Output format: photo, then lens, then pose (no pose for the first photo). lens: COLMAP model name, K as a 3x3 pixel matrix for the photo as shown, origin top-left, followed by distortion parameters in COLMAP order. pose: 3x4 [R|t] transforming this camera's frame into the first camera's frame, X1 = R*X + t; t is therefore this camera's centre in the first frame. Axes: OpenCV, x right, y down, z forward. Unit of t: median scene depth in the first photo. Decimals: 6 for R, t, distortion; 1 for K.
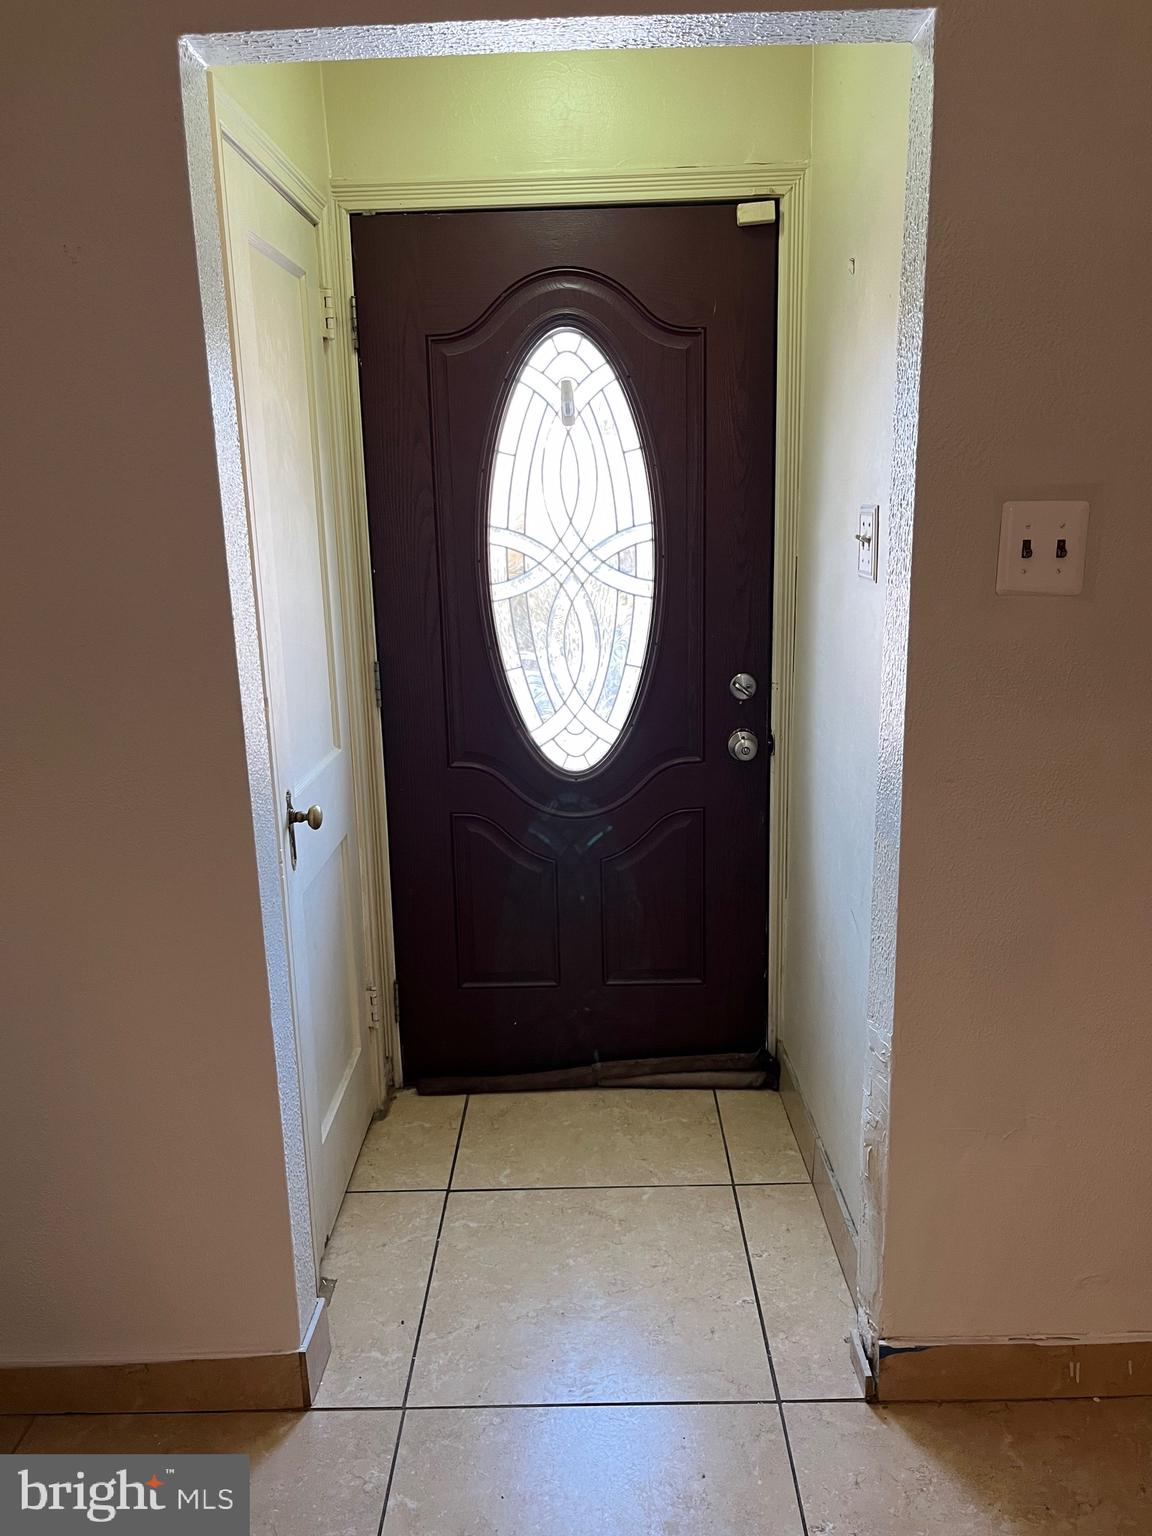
lens RADIAL K [[1149.2, 0, 574.9], [0, 1149.2, 769.5], [0, 0, 1]] dist [0.064385, -0.086833]
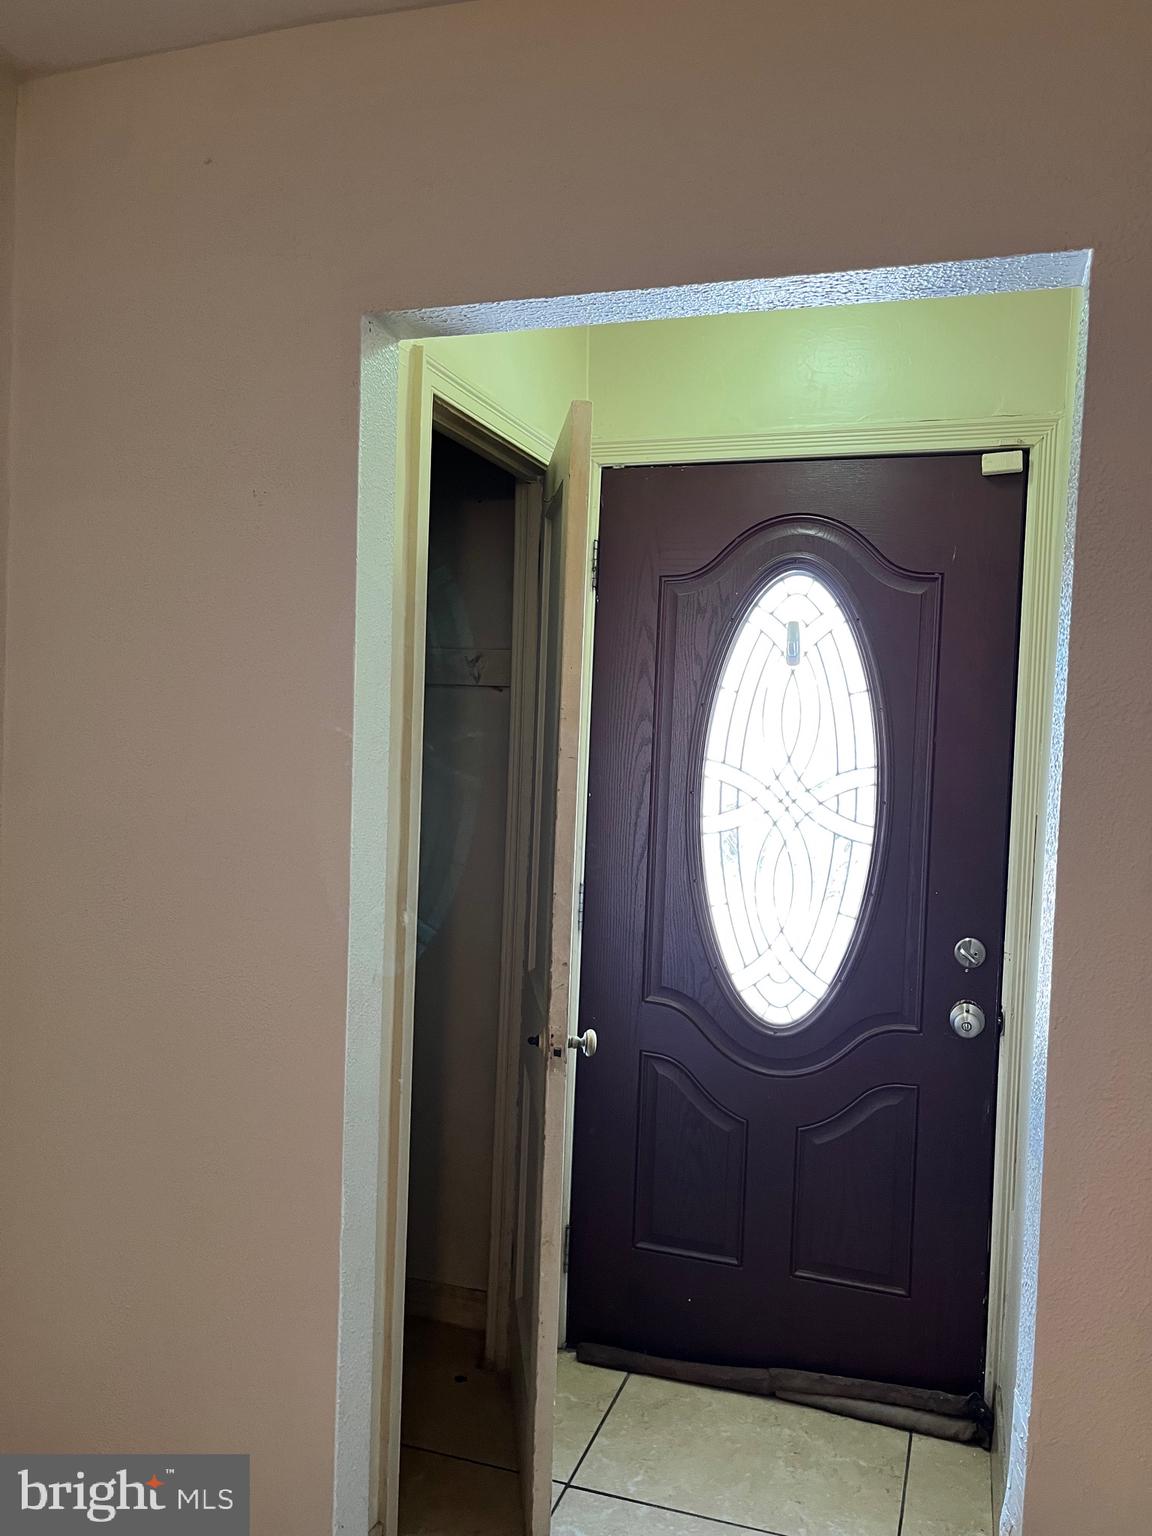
lens RADIAL K [[1149.2, 0, 574.9], [0, 1149.2, 769.5], [0, 0, 1]] dist [0.064385, -0.086833]
pose [[0.954635, 0.070936, -0.289207, 0.104446], [-0.125363, 0.976689, -0.174250, -0.016402], [0.270105, 0.202601, 0.941274, 0.044410]]
